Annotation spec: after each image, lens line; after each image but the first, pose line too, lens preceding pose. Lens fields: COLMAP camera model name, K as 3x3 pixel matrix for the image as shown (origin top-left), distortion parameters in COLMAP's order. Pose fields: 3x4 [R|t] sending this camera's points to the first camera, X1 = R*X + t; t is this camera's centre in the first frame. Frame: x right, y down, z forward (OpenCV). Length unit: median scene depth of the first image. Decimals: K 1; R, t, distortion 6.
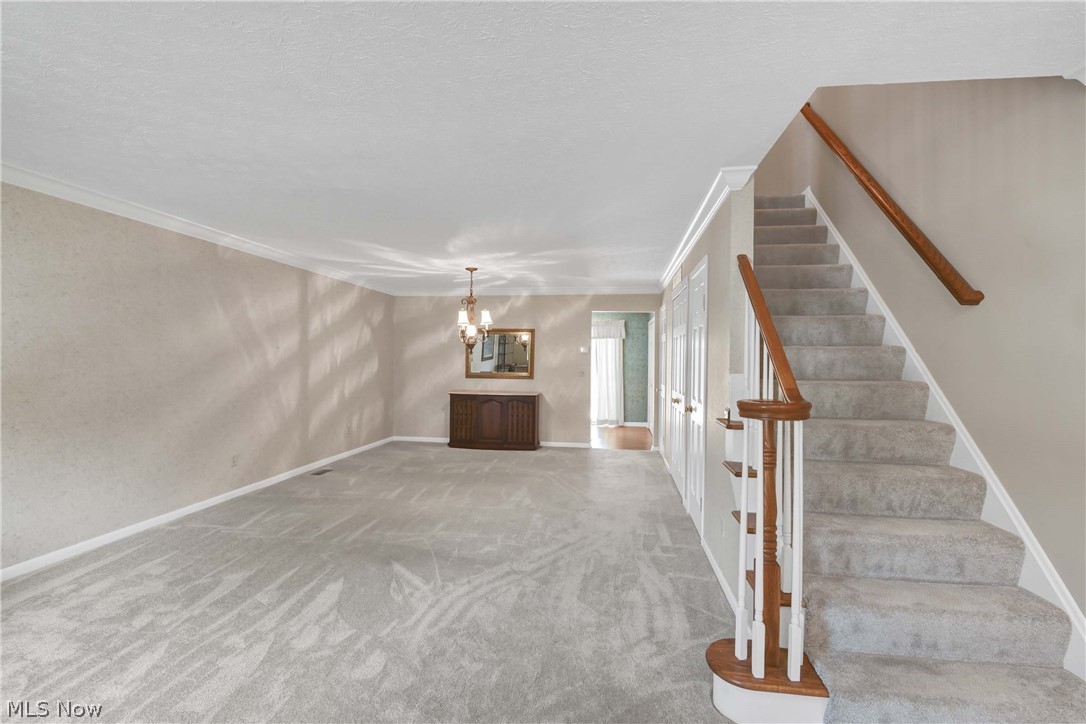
lens RADIAL K [[496.2, 0, 550.3], [0, 496.2, 357.6], [0, 0, 1]] dist [-0.001488, -0.005877]
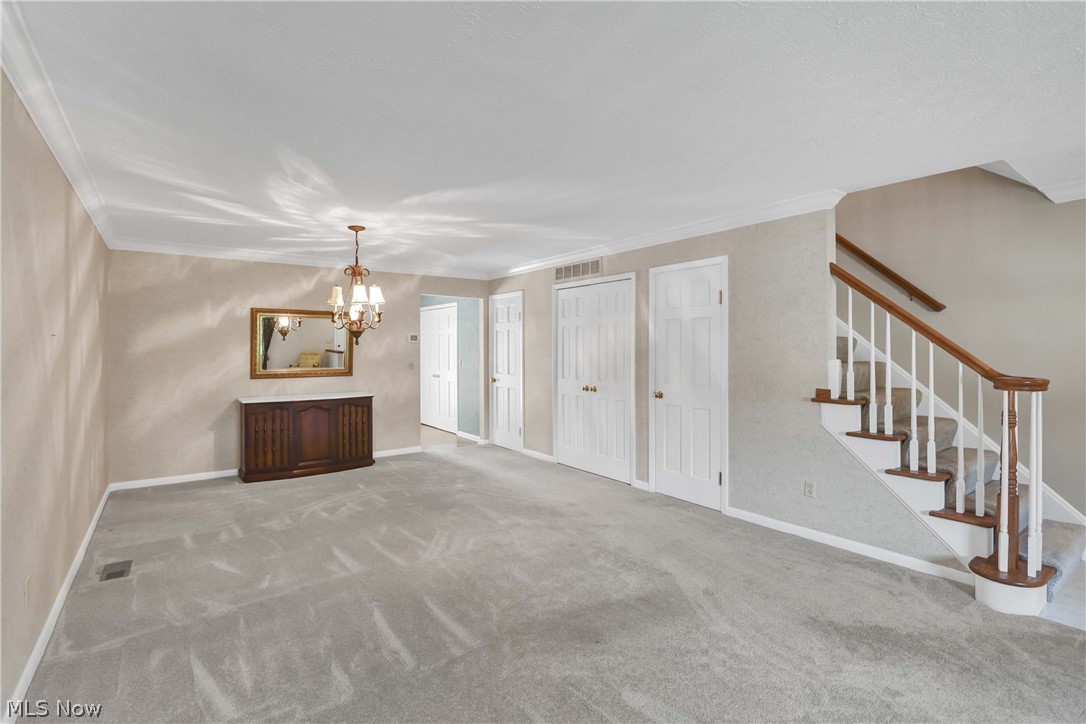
lens RADIAL K [[494.4, 0, 553.3], [0, 494.4, 347.1], [0, 0, 1]] dist [-0.004832, -0.003721]
pose [[0.730375, -0.011518, 0.682949, -0.358566], [0.008654, 0.999934, 0.007609, -0.005739], [-0.682991, 0.000353, 0.730426, 0.222361]]
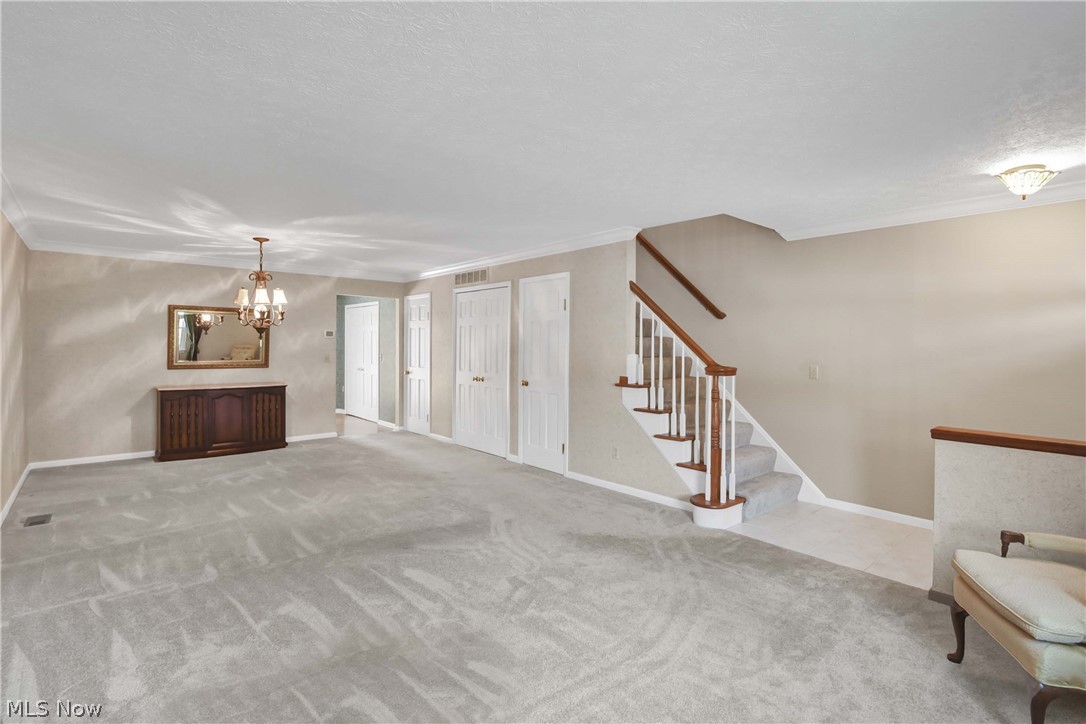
lens RADIAL K [[496.2, 0, 565.2], [0, 496.2, 348.3], [0, 0, 1]] dist [-0.001488, -0.005877]
pose [[0.657863, -0.010284, 0.753067, -0.368692], [-0.001989, 0.999880, 0.015393, -0.004972], [-0.753135, -0.011624, 0.657764, 0.038622]]
